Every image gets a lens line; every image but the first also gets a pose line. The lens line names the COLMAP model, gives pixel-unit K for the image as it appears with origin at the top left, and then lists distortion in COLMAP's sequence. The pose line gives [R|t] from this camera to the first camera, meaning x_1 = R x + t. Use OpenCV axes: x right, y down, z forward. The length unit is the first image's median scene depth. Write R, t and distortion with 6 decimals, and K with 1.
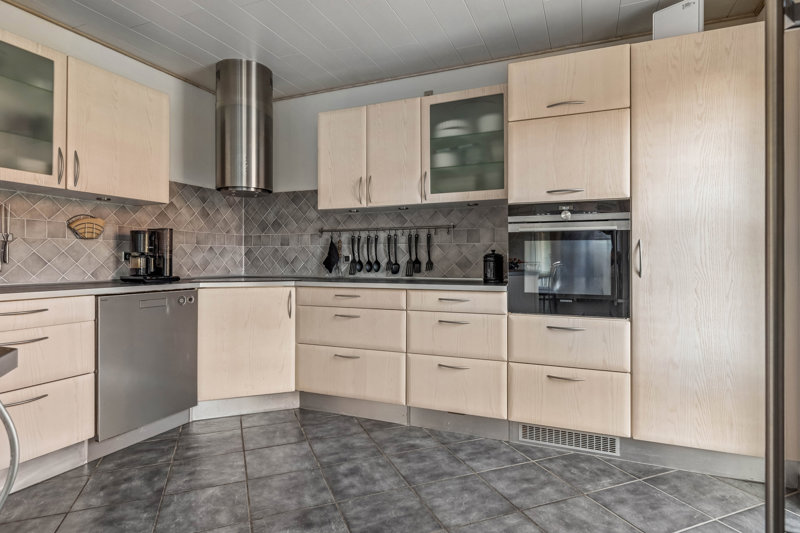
lens RADIAL K [[438.5, 0, 399.3], [0, 438.5, 262.6], [0, 0, 1]] dist [0.001257, 0.001009]
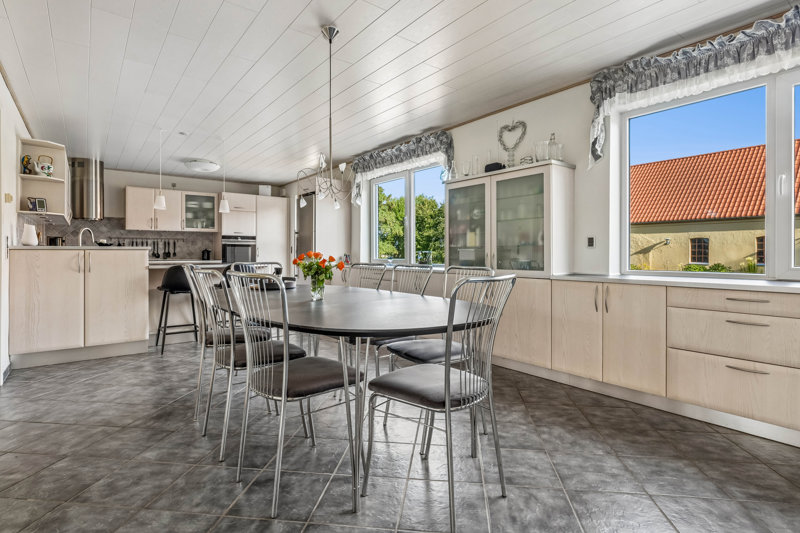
lens RADIAL K [[409.9, 0, 399.6], [0, 409.9, 260.7], [0, 0, 1]] dist [-0.000538, -0.000034]
pose [[0.487442, -0.011635, 0.873078, -1.488361], [0.003043, 0.999928, 0.011626, 0.021128], [-0.873150, -0.003010, 0.487442, -1.376888]]
